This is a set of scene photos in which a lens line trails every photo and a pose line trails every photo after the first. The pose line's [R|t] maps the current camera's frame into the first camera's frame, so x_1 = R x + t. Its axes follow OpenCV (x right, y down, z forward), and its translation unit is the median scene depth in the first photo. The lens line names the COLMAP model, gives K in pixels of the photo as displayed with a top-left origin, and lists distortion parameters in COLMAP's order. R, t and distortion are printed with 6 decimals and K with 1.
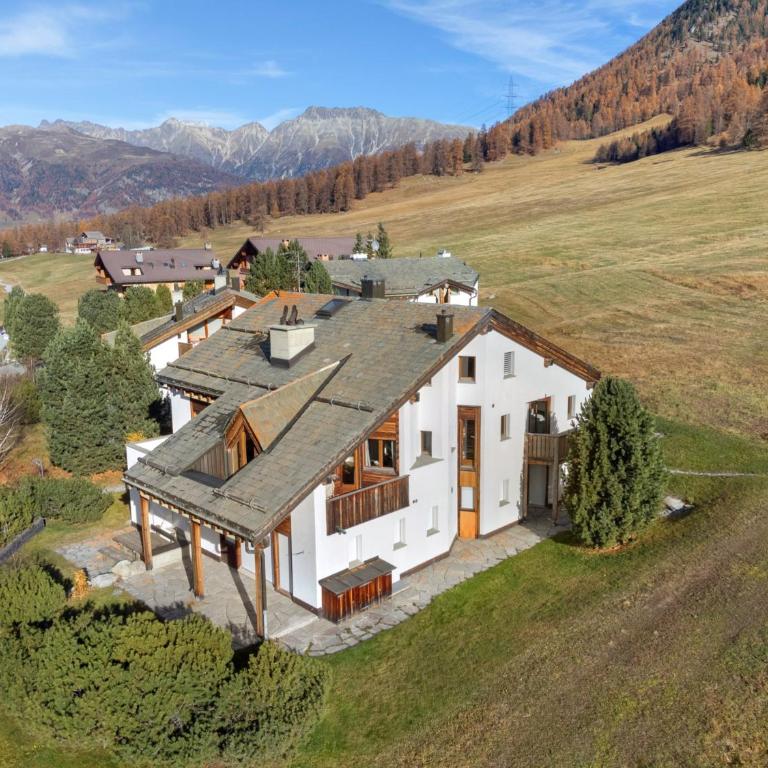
lens RADIAL K [[762.5, 0, 384.0], [0, 762.5, 384.0], [0, 0, 1]] dist [0.019736, -0.032386]
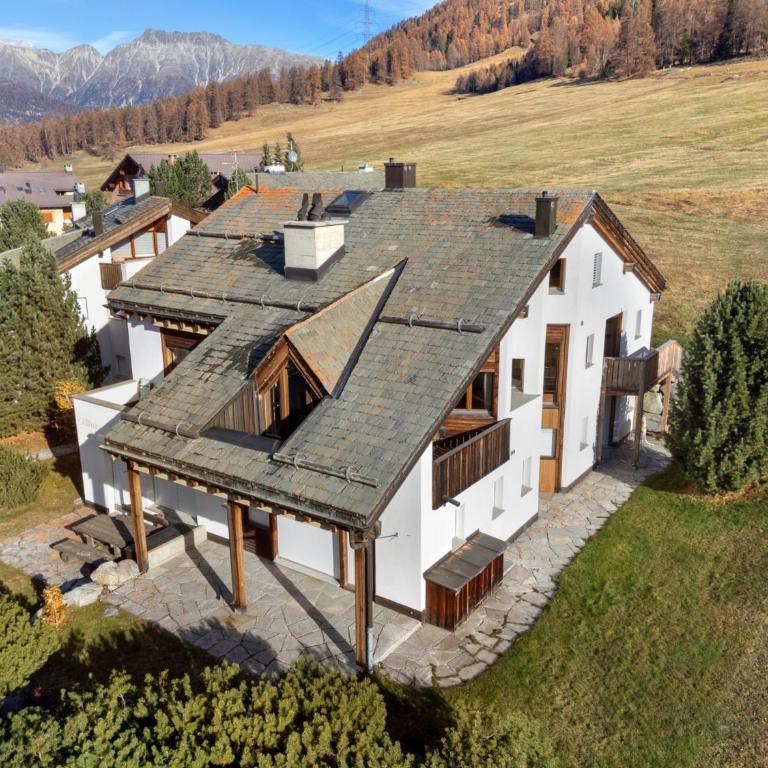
lens RADIAL K [[762.5, 0, 384.0], [0, 762.5, 384.0], [0, 0, 1]] dist [0.019736, -0.032386]
pose [[0.983216, -0.046476, 0.176425, -0.180570], [0.032024, 0.995960, 0.083897, 0.017181], [-0.179611, -0.076839, 0.980732, 0.248862]]
